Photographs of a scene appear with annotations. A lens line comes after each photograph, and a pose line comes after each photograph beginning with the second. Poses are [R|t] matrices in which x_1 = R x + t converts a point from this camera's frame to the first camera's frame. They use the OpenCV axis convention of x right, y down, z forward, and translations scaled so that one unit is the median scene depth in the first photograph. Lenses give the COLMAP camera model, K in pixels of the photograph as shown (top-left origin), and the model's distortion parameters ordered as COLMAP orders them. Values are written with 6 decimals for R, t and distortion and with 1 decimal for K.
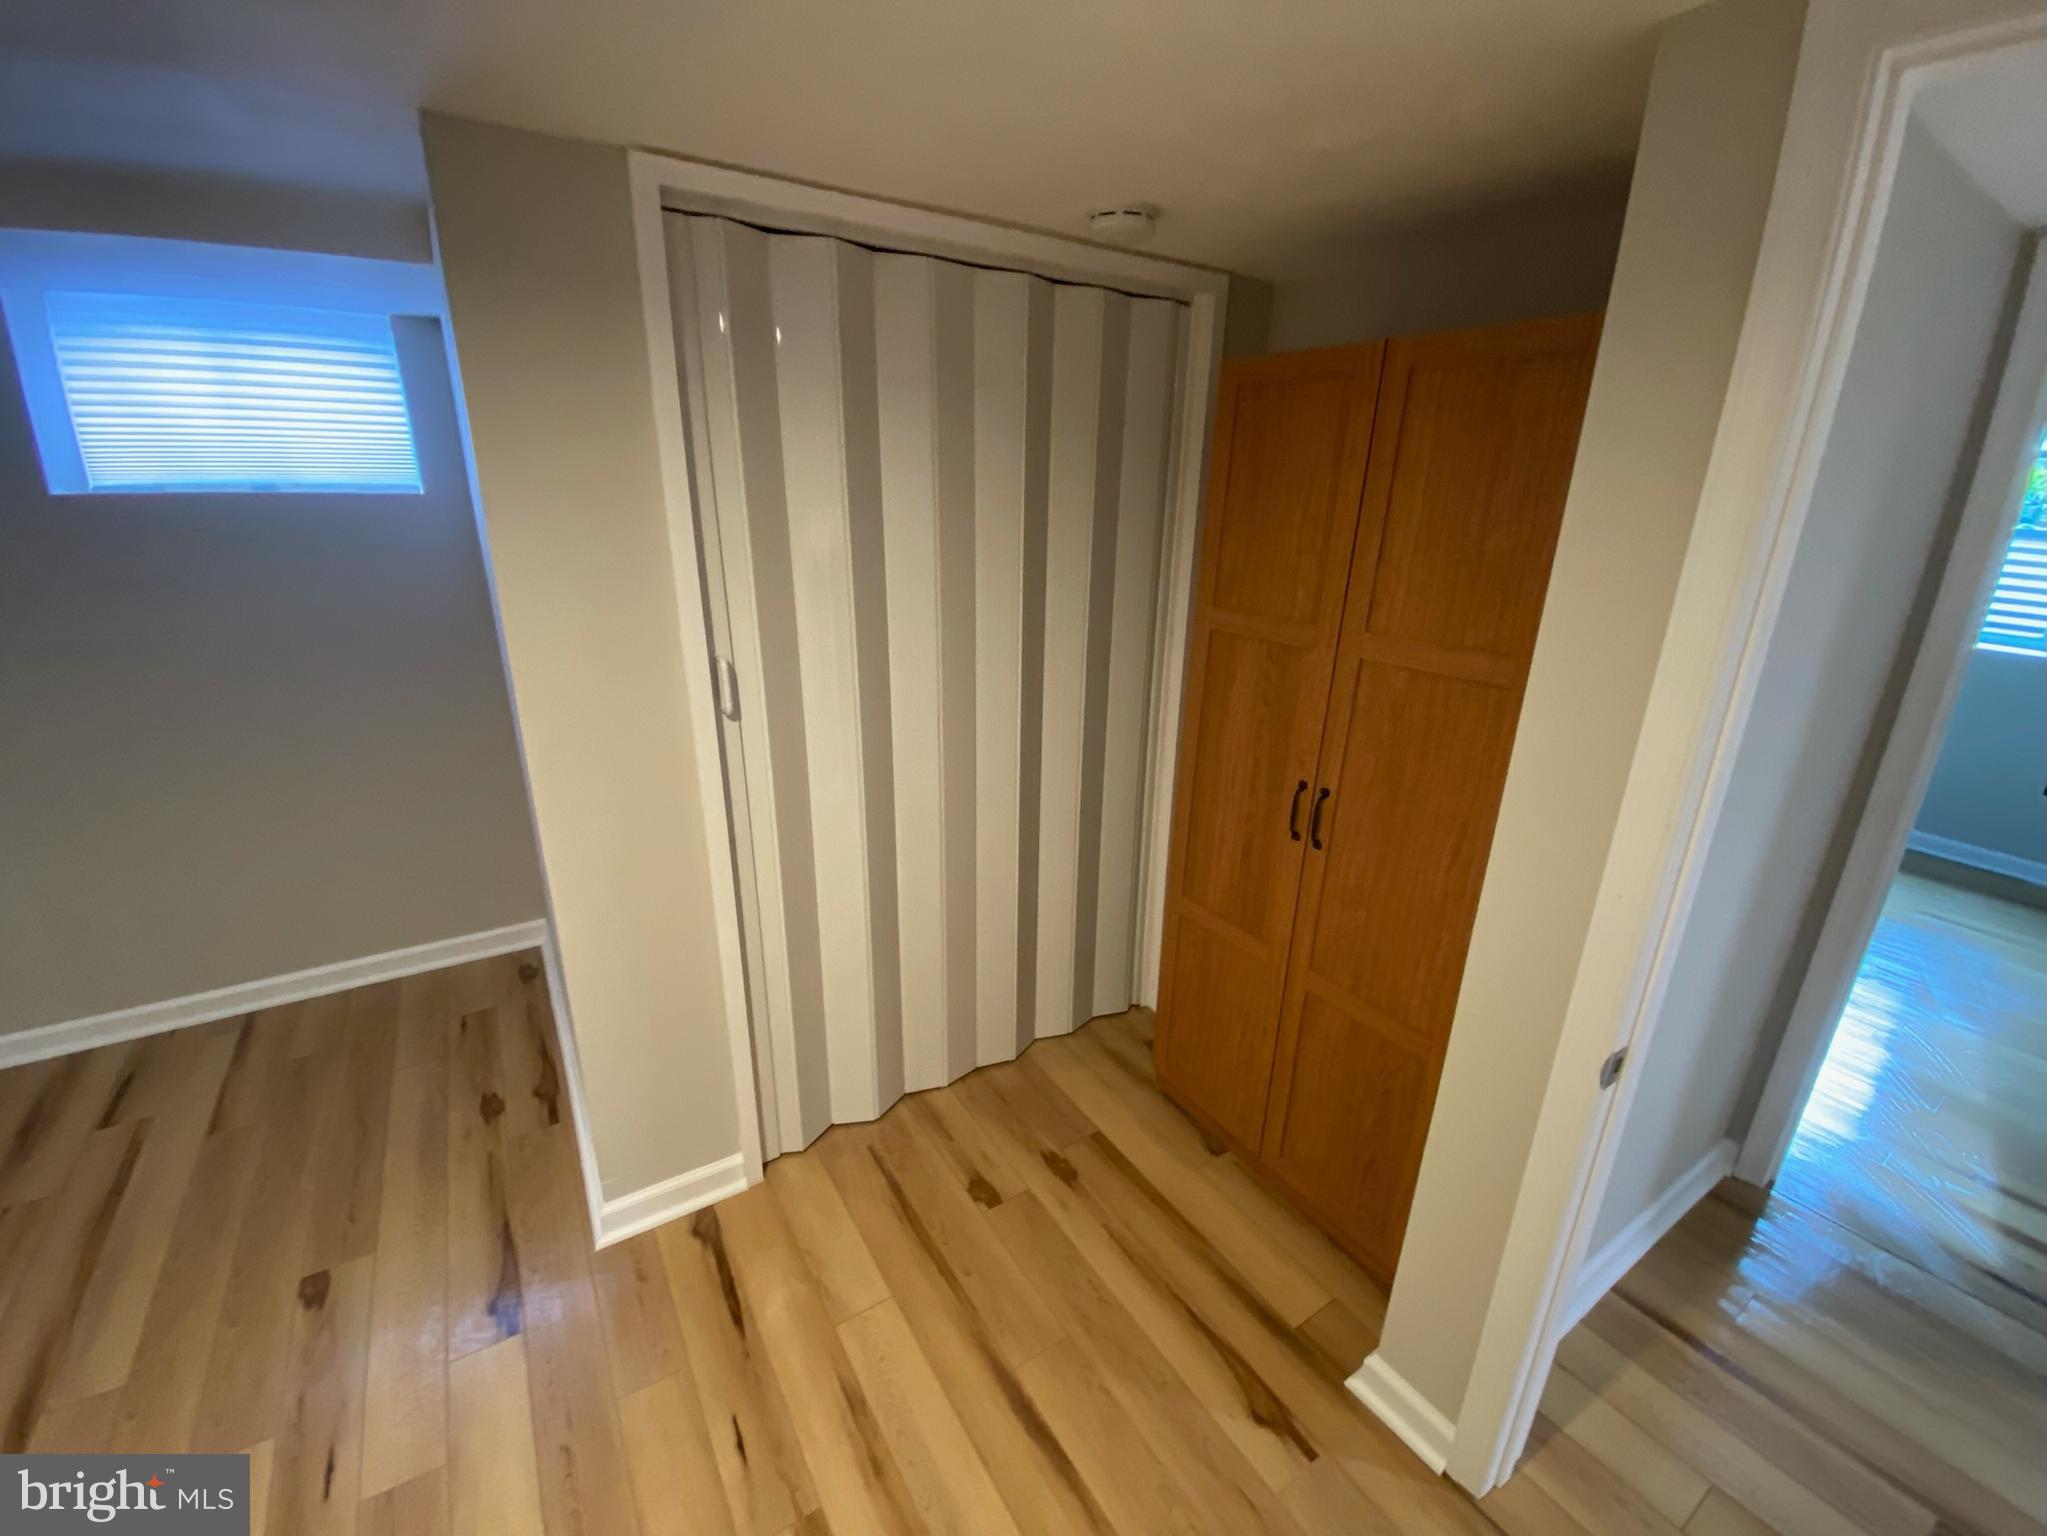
lens RADIAL K [[824.6, 0, 1012.9], [0, 824.6, 761.8], [0, 0, 1]] dist [0.015151, -0.018636]
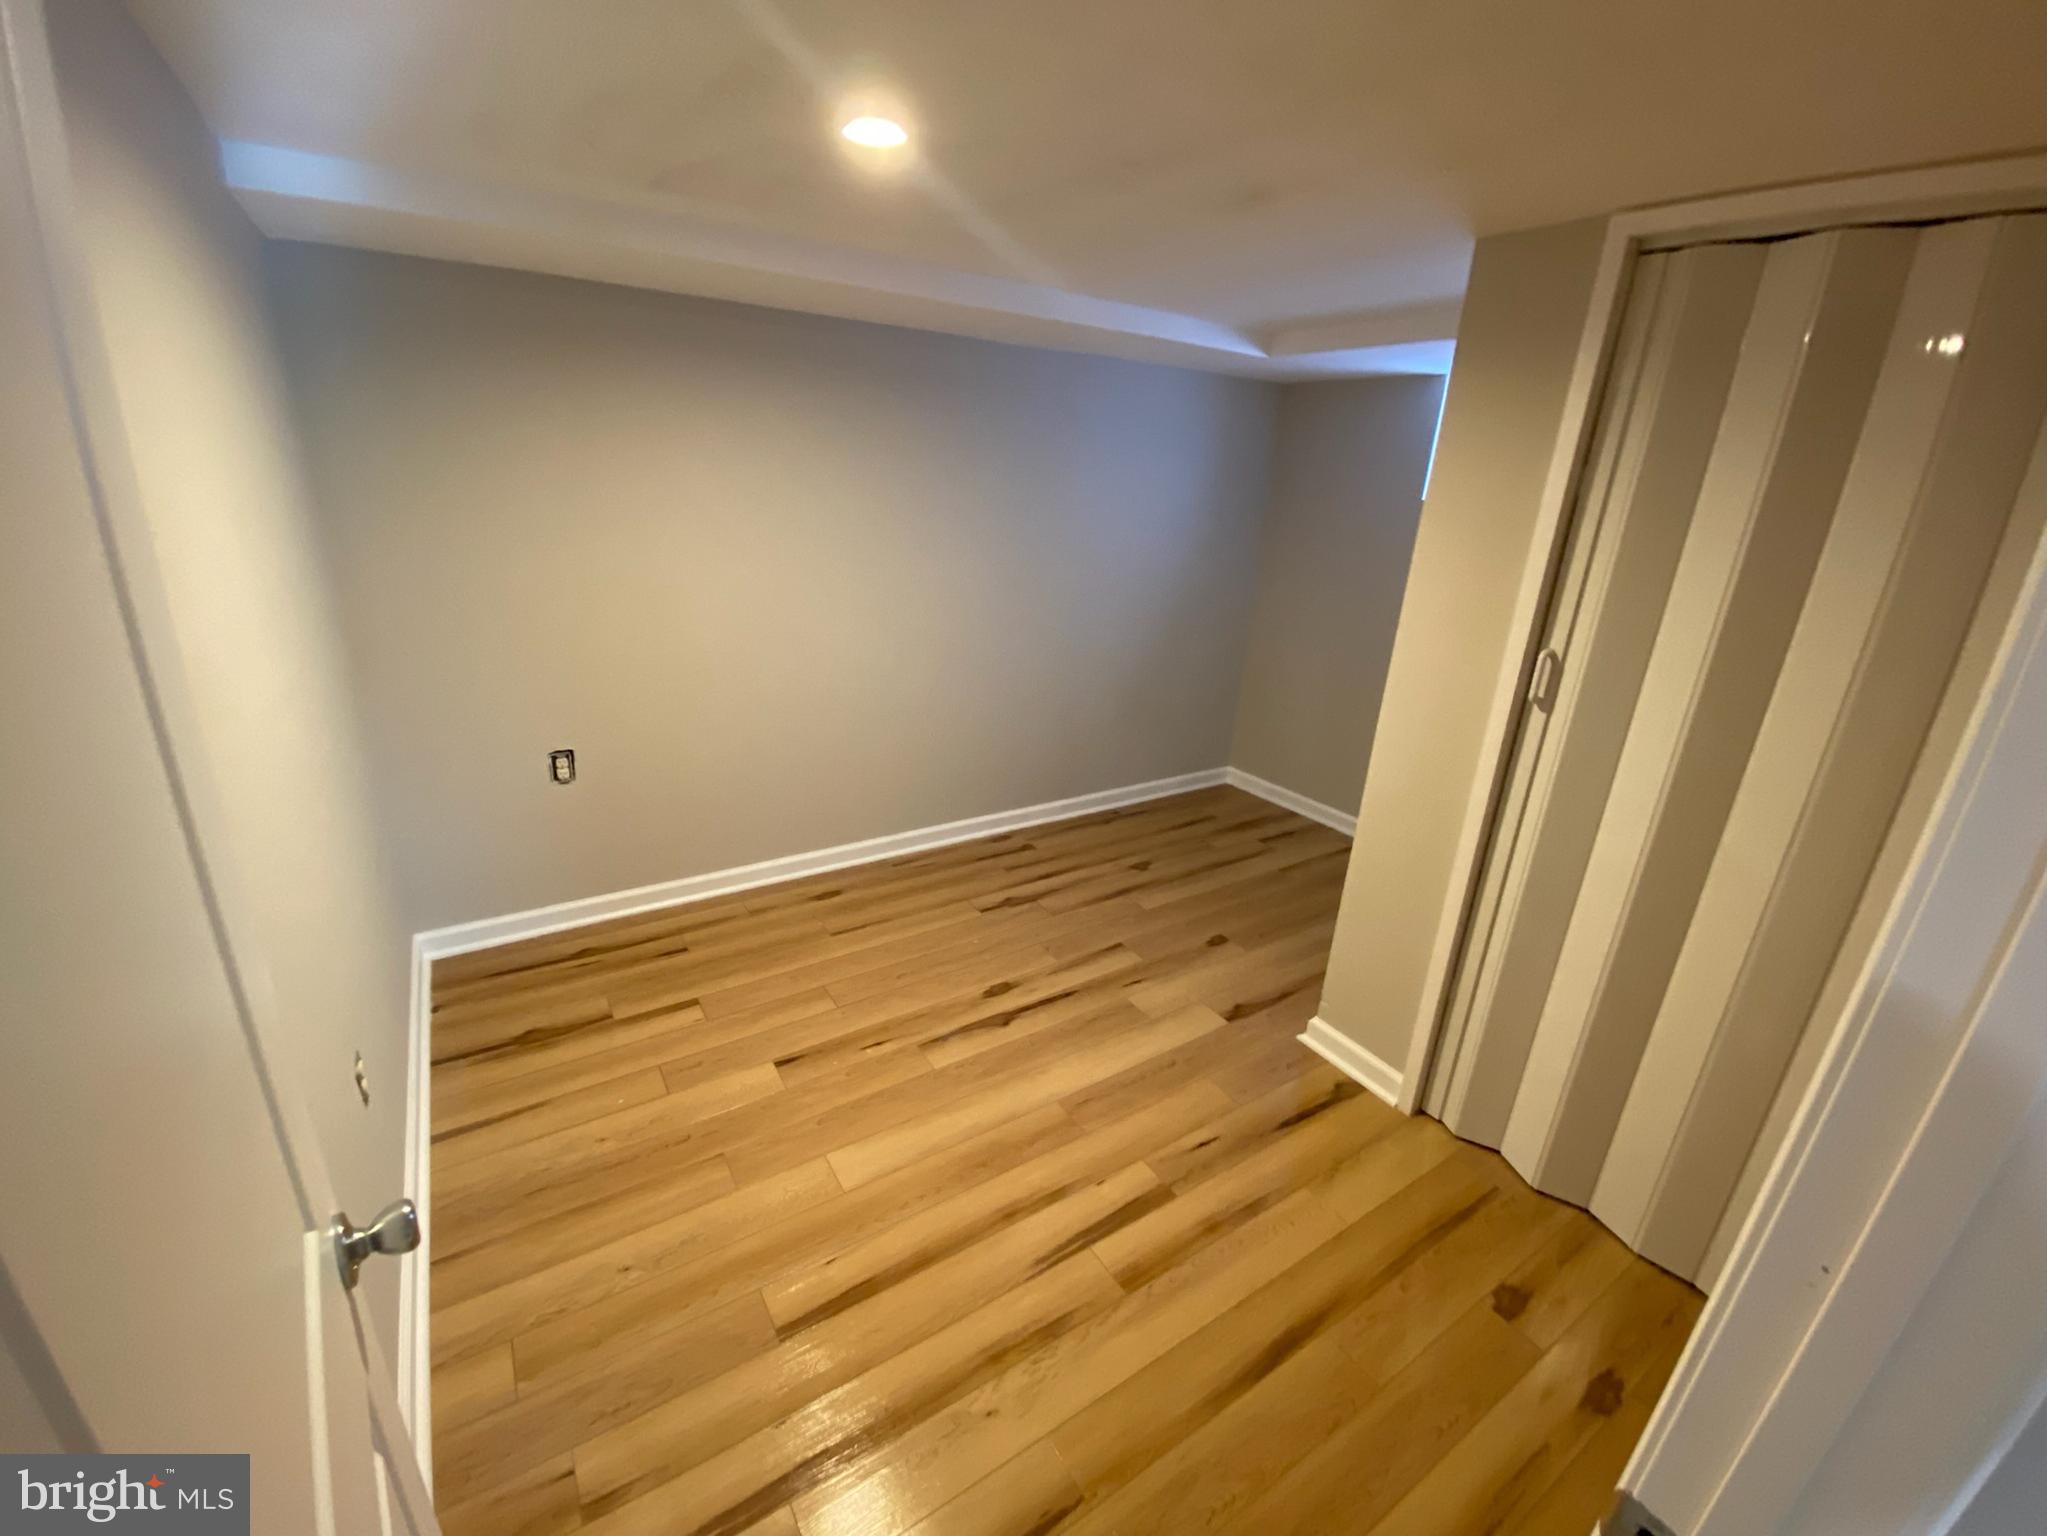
lens RADIAL K [[813.7, 0, 1007.9], [0, 813.7, 754.1], [0, 0, 1]] dist [0.000987, -0.016437]
pose [[-0.004335, 0.306262, -0.951937, 0.598303], [-0.363866, 0.886207, 0.286772, -0.040668], [0.931441, 0.347621, 0.107597, 0.220224]]
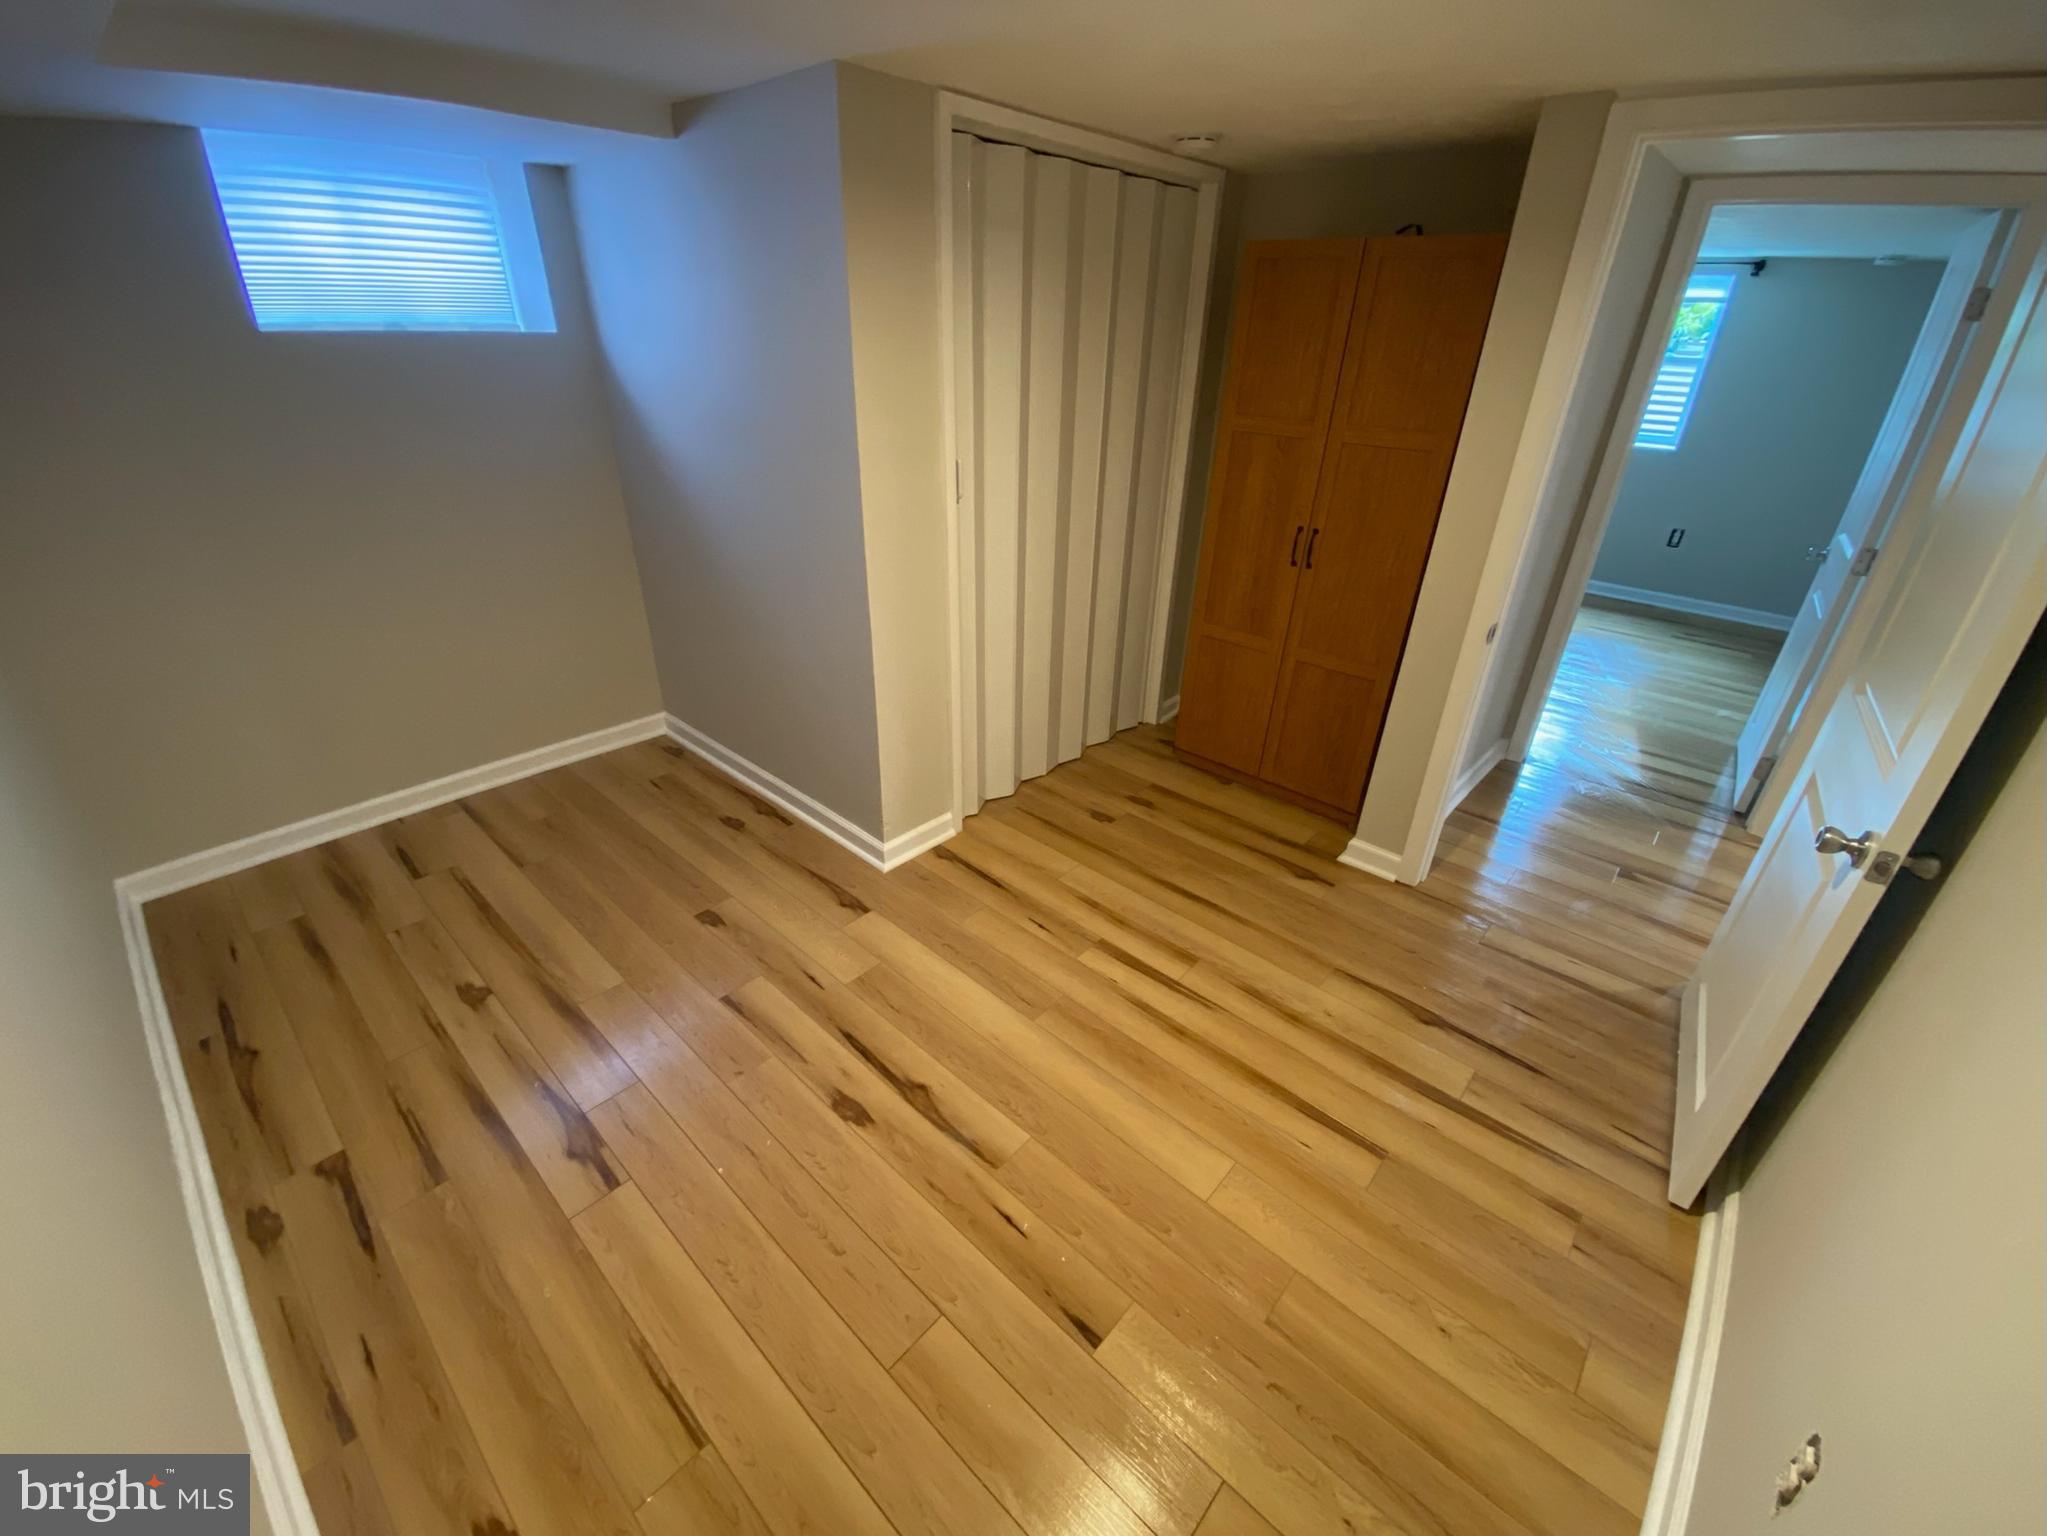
lens RADIAL K [[824.6, 0, 1012.9], [0, 824.6, 761.8], [0, 0, 1]] dist [0.015151, -0.018636]
pose [[0.966677, -0.115112, 0.228658, -0.551796], [0.075291, 0.981537, 0.175828, 0.133332], [-0.244677, -0.152753, 0.957497, -0.435171]]
